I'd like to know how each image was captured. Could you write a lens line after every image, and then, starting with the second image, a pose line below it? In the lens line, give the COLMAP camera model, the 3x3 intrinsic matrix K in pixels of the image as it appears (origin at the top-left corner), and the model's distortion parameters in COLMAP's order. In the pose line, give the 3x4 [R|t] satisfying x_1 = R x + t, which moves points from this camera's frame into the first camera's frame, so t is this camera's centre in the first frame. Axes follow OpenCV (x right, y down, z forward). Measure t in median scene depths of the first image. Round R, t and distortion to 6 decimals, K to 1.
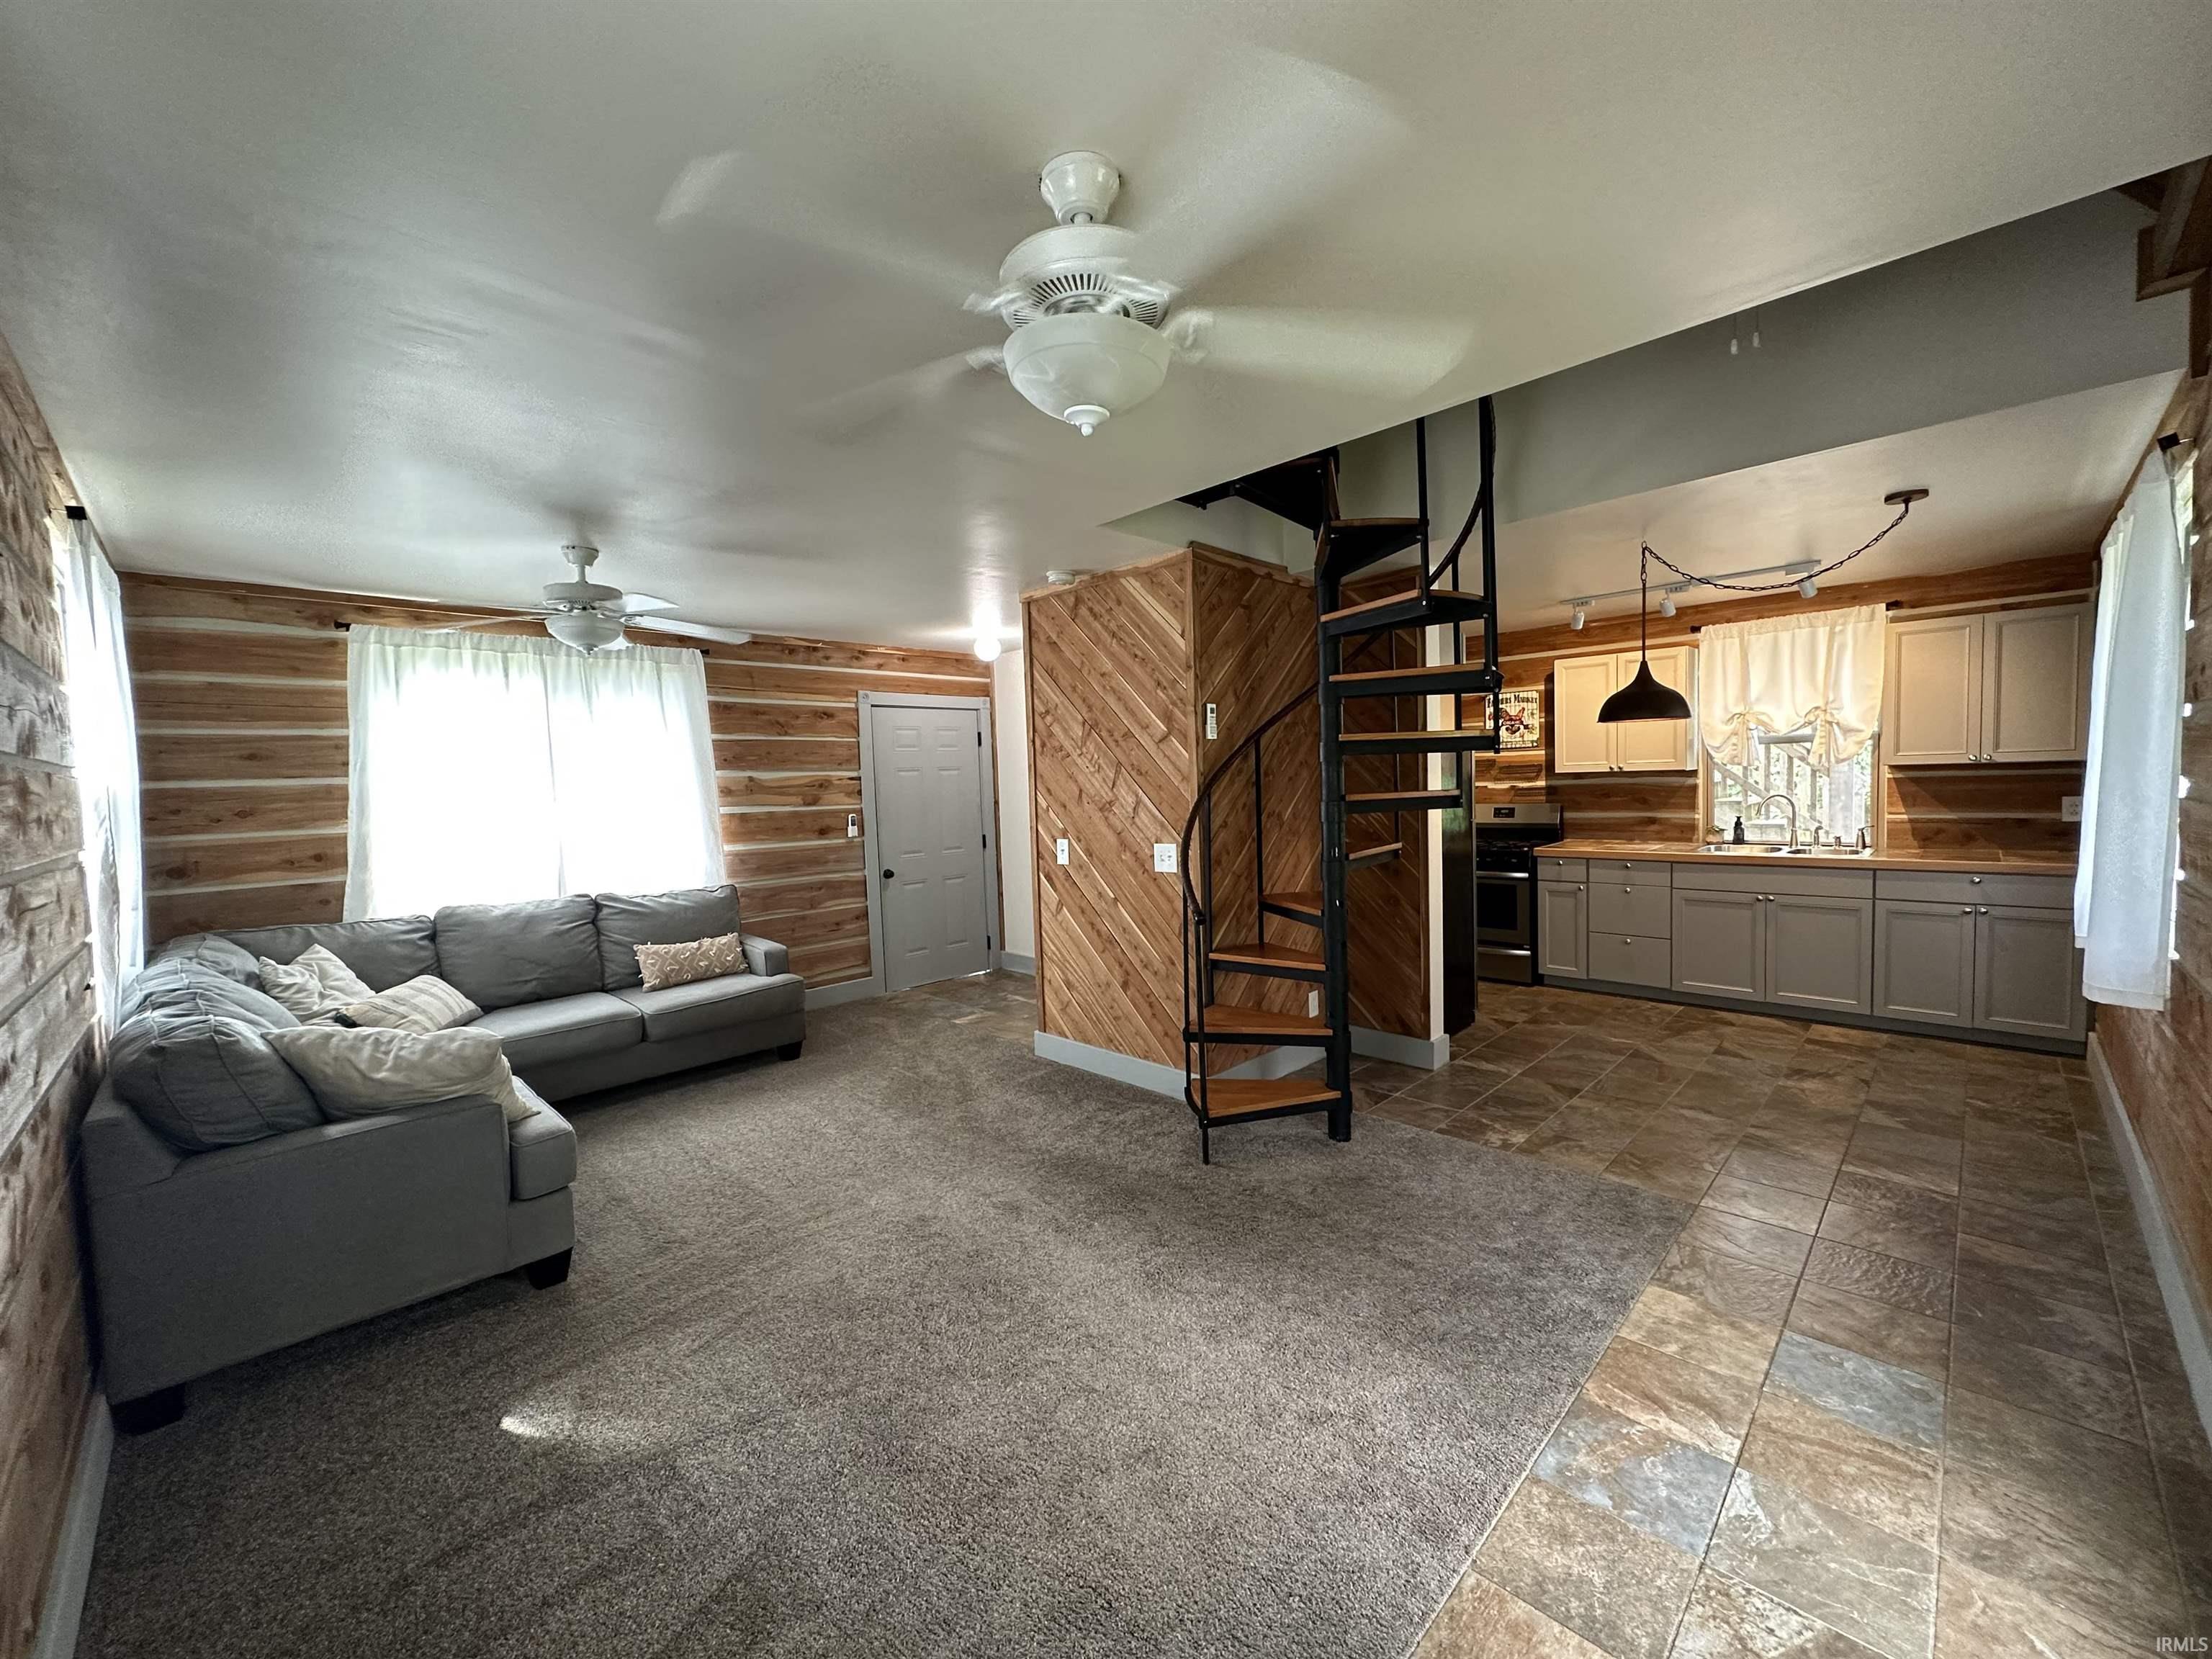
lens RADIAL K [[881.0, 0, 1101.8], [0, 881.0, 827.6], [0, 0, 1]] dist [-0.001947, 0.000827]
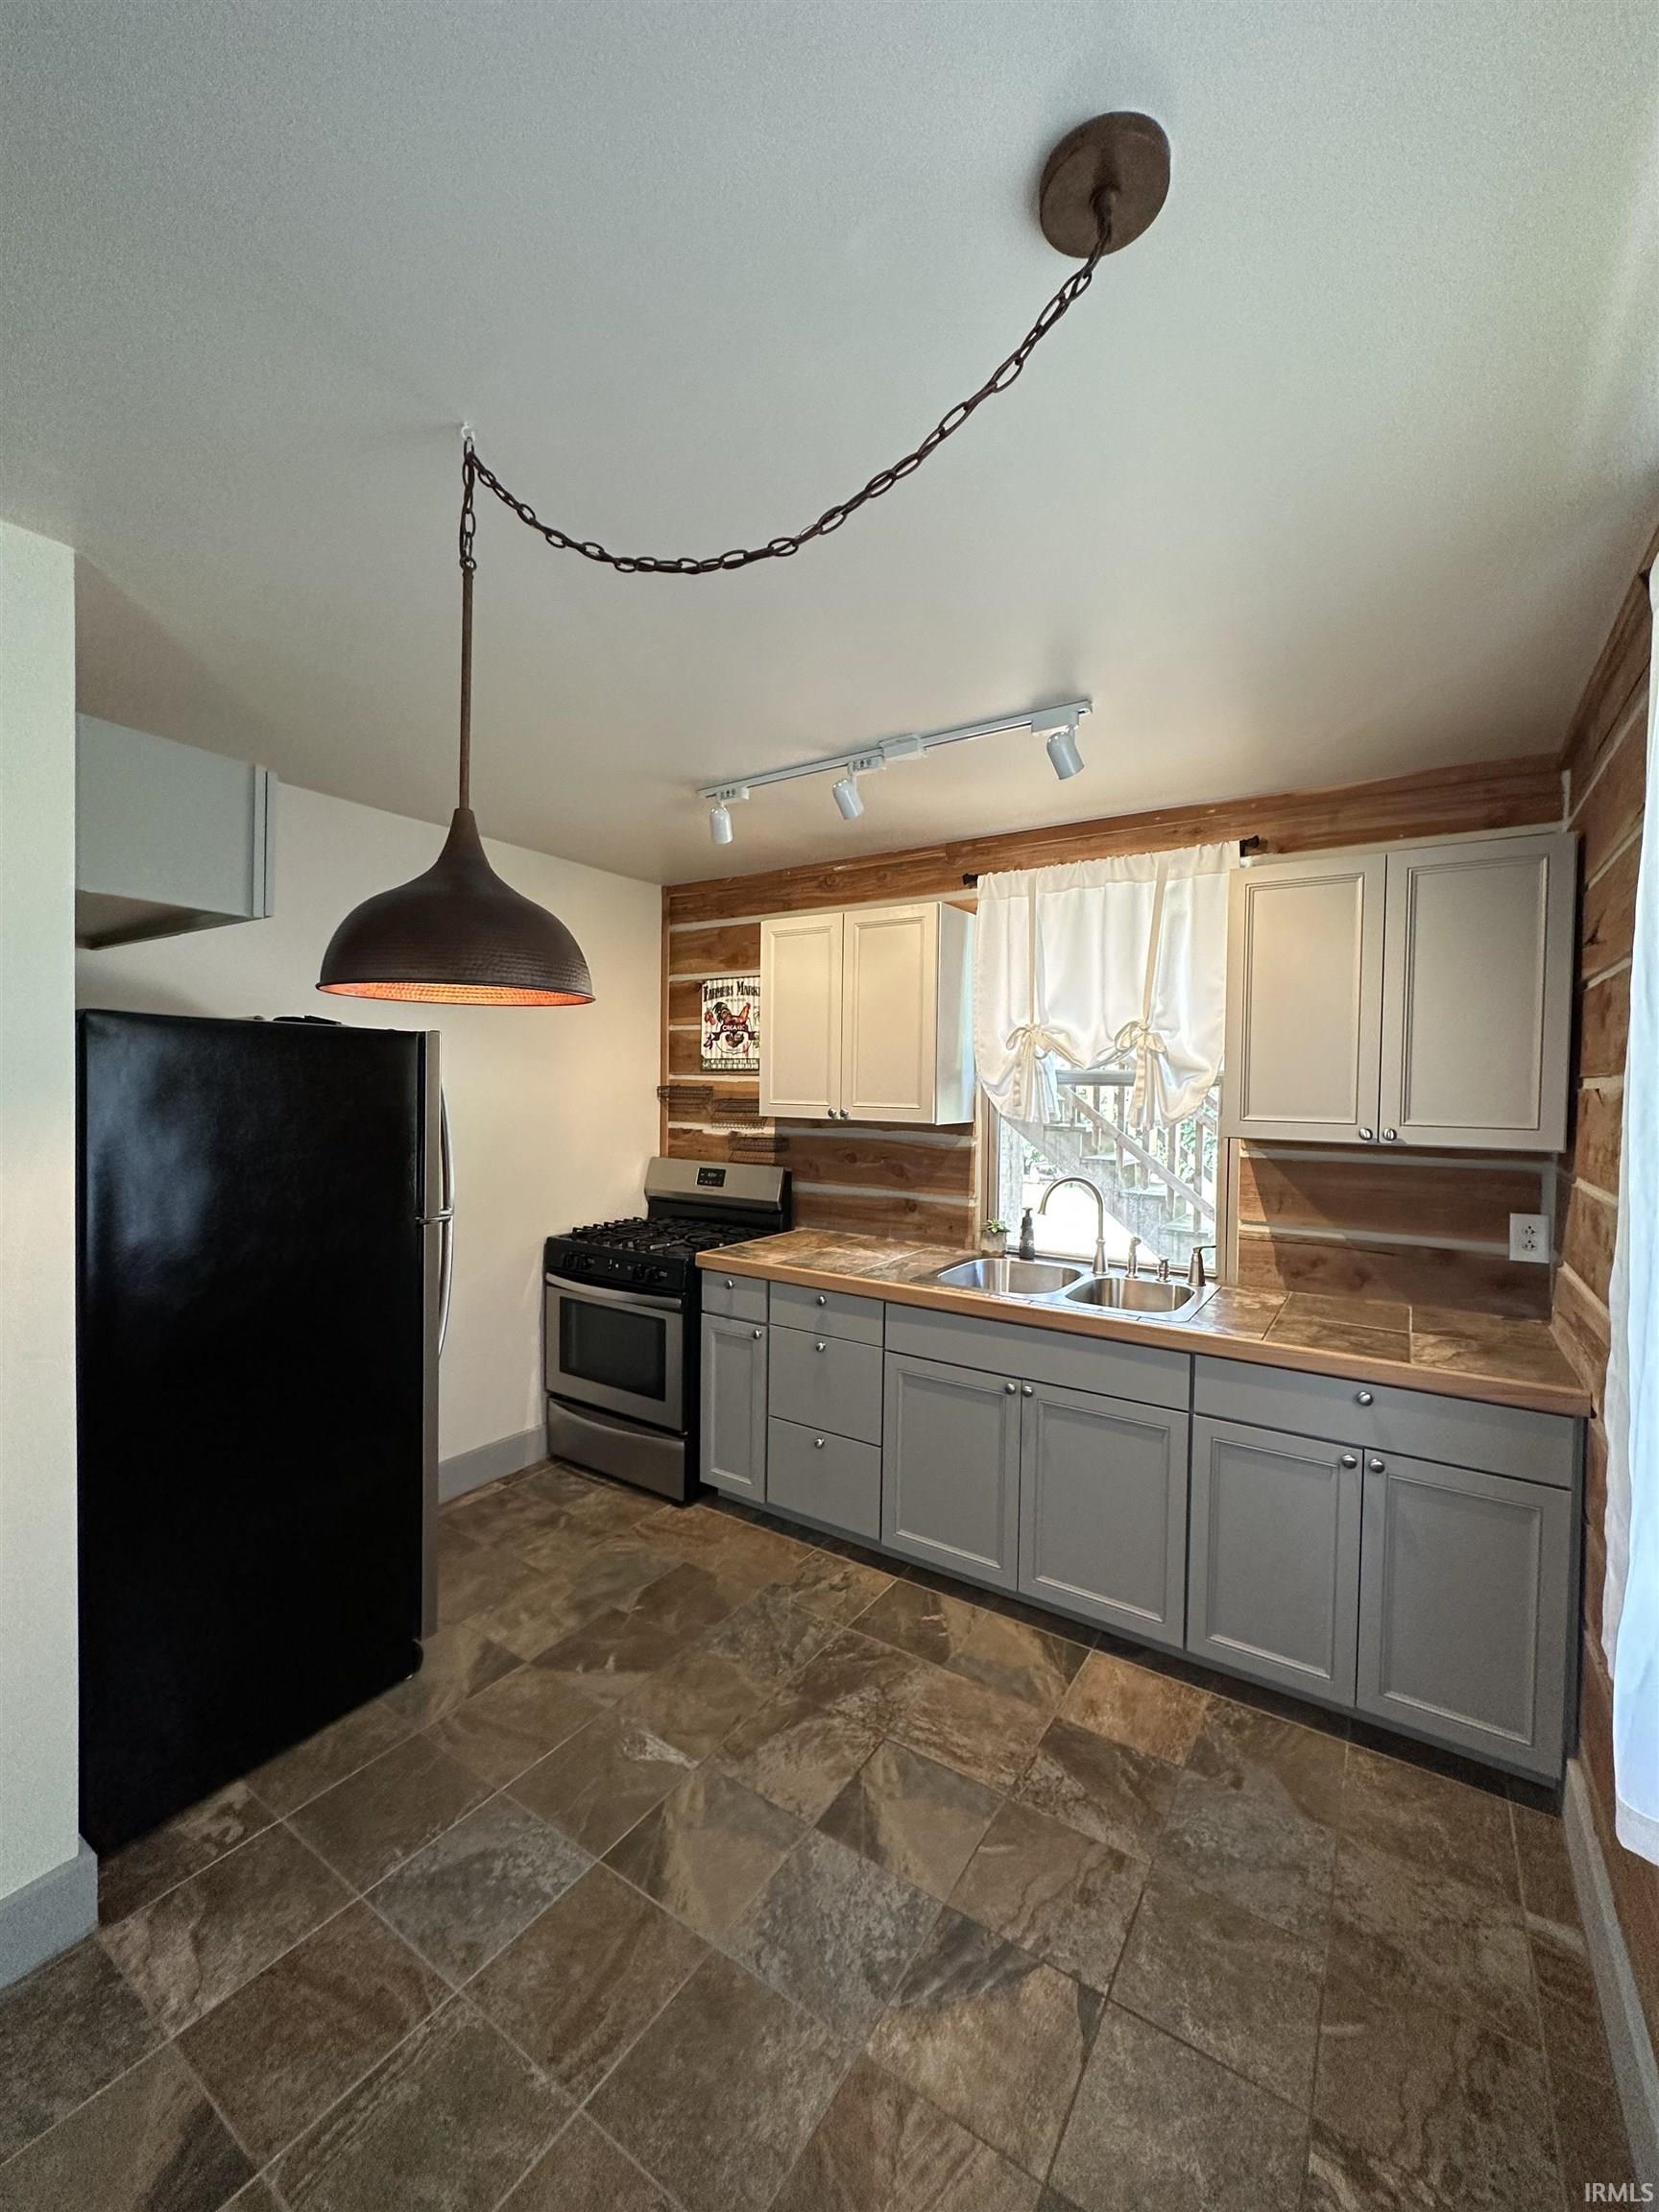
lens RADIAL K [[881.0, 0, 830.6], [0, 881.0, 1099.9], [0, 0, 1]] dist [-0.001947, 0.000827]
pose [[0.978607, 0.046109, 0.200506, 0.551050], [-0.037750, 0.998259, -0.045315, -0.060335], [-0.202246, 0.036777, 0.978644, 0.531666]]
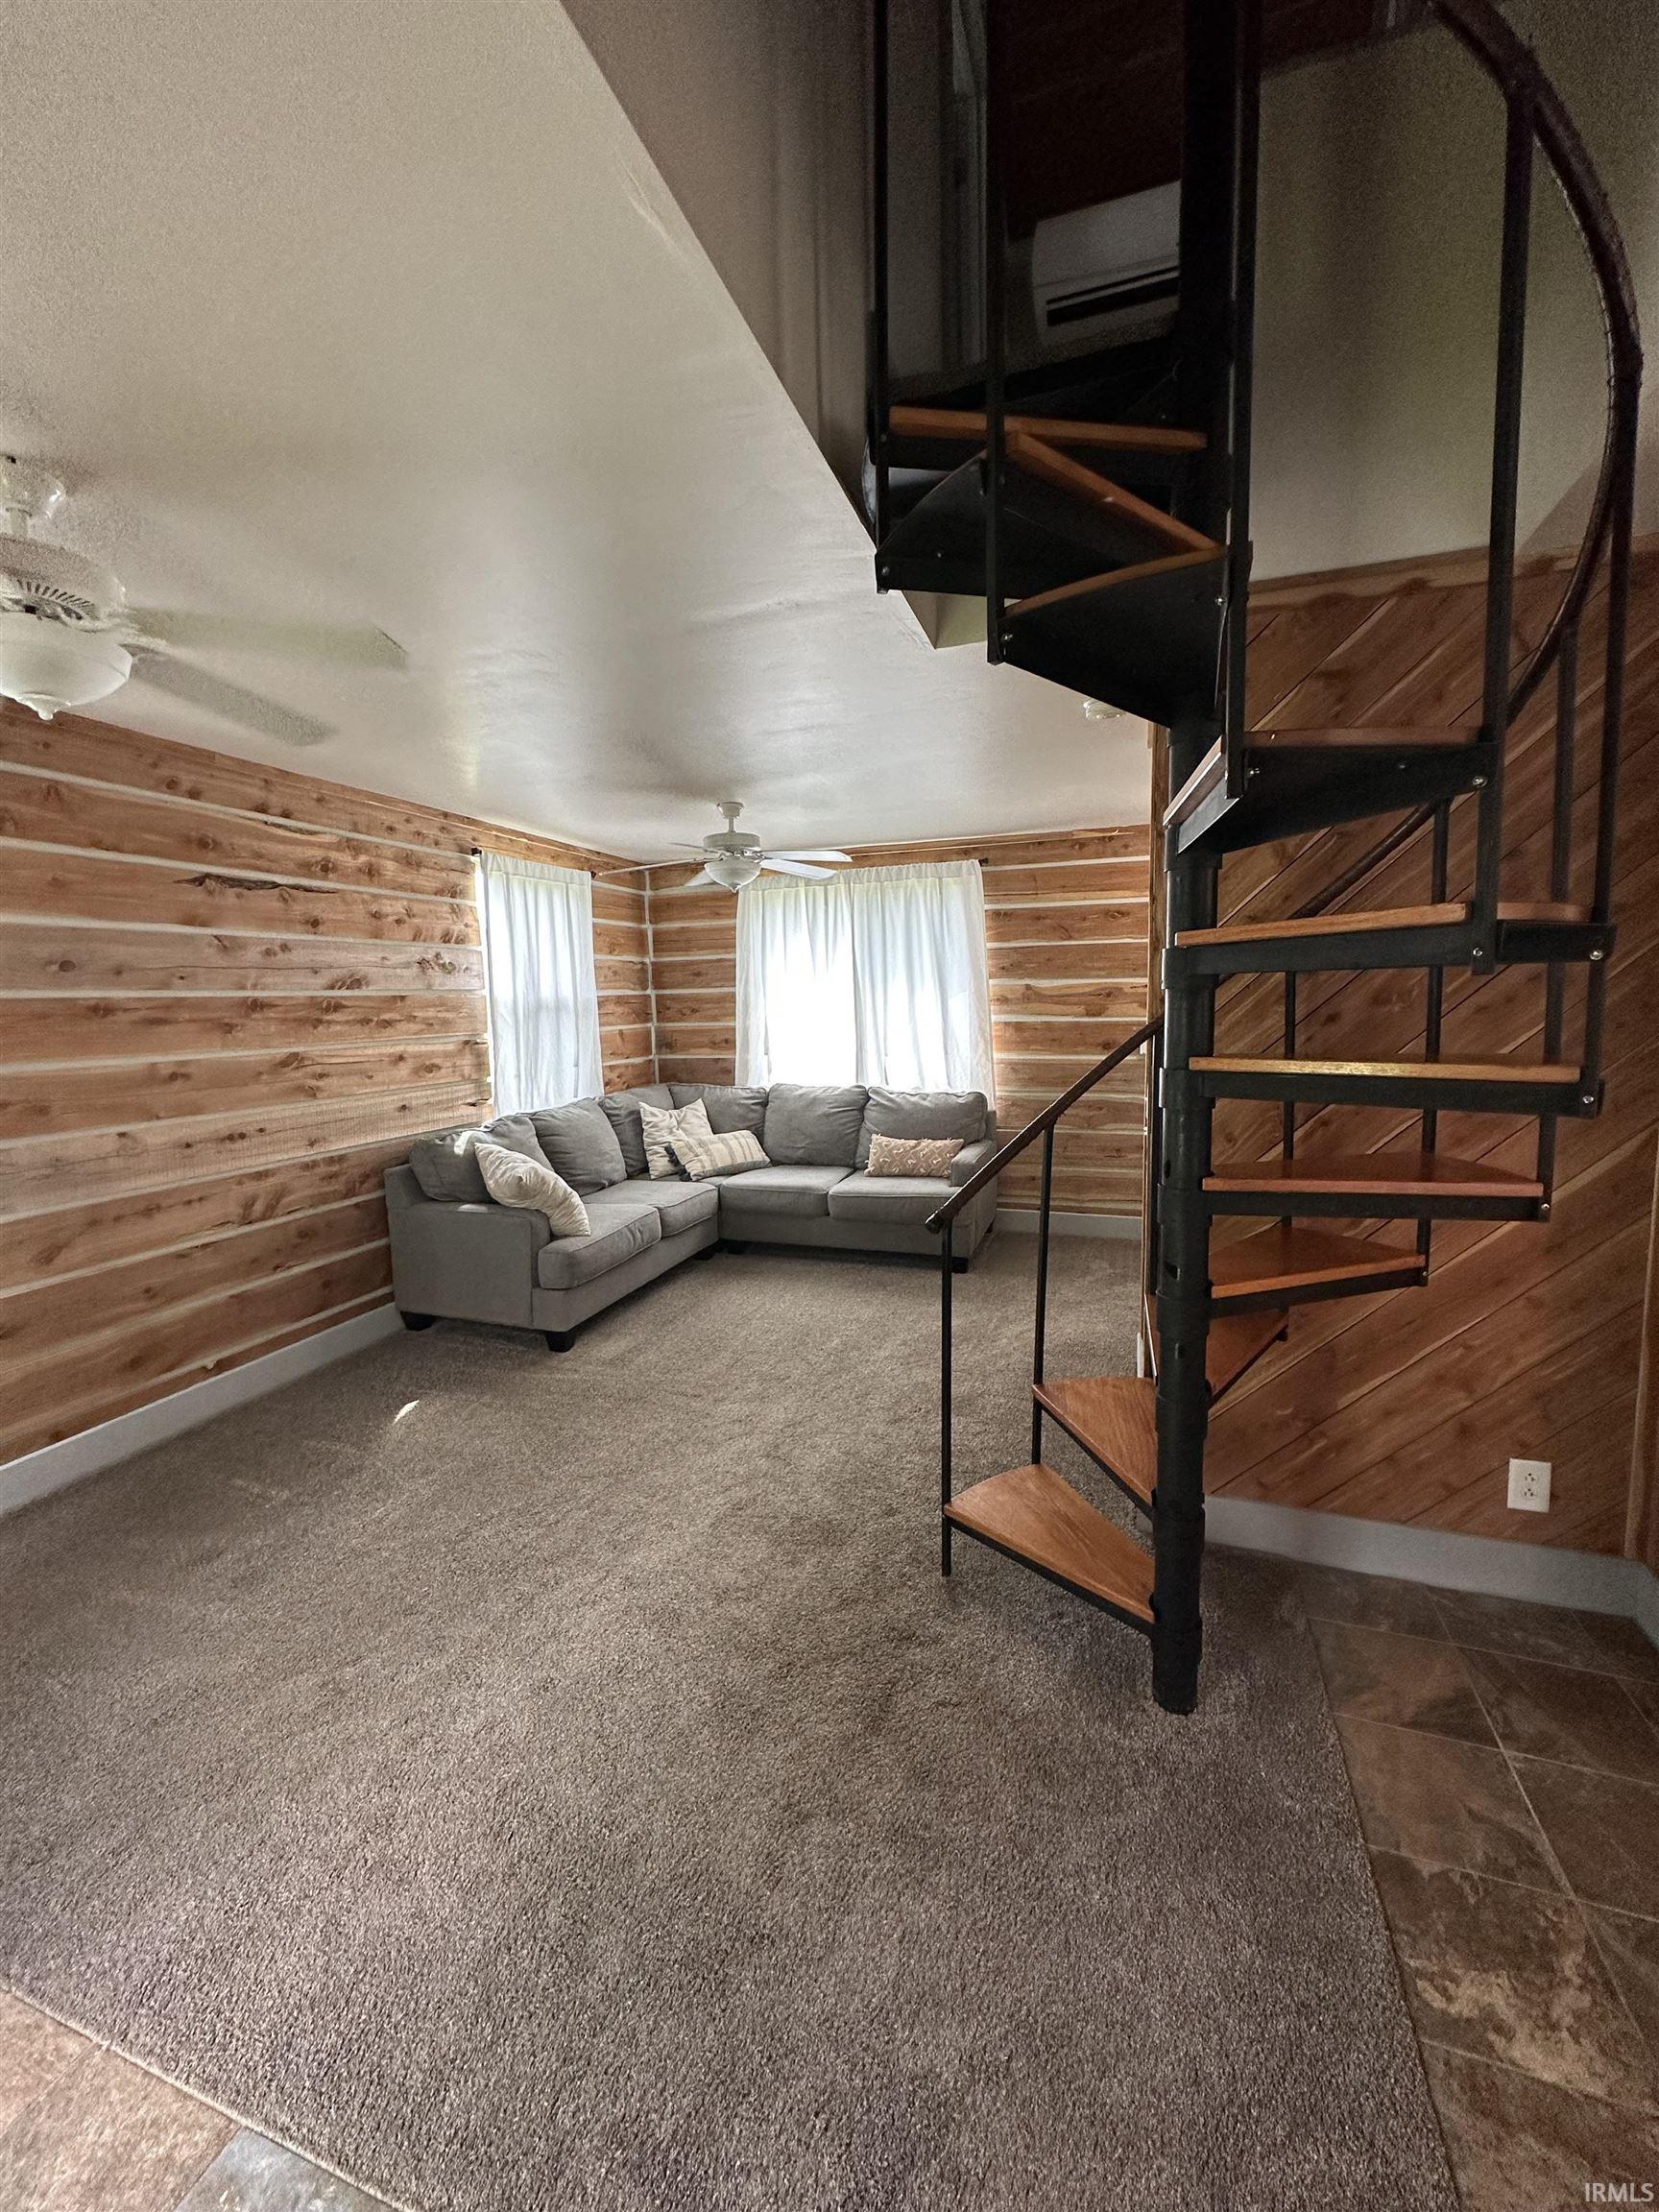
lens RADIAL K [[881.0, 0, 830.6], [0, 881.0, 1099.9], [0, 0, 1]] dist [-0.001947, 0.000827]
pose [[0.435073, 0.125782, -0.891566, 0.445526], [-0.040382, 0.991924, 0.120234, -0.045440], [0.899489, -0.016307, 0.436639, 0.429149]]
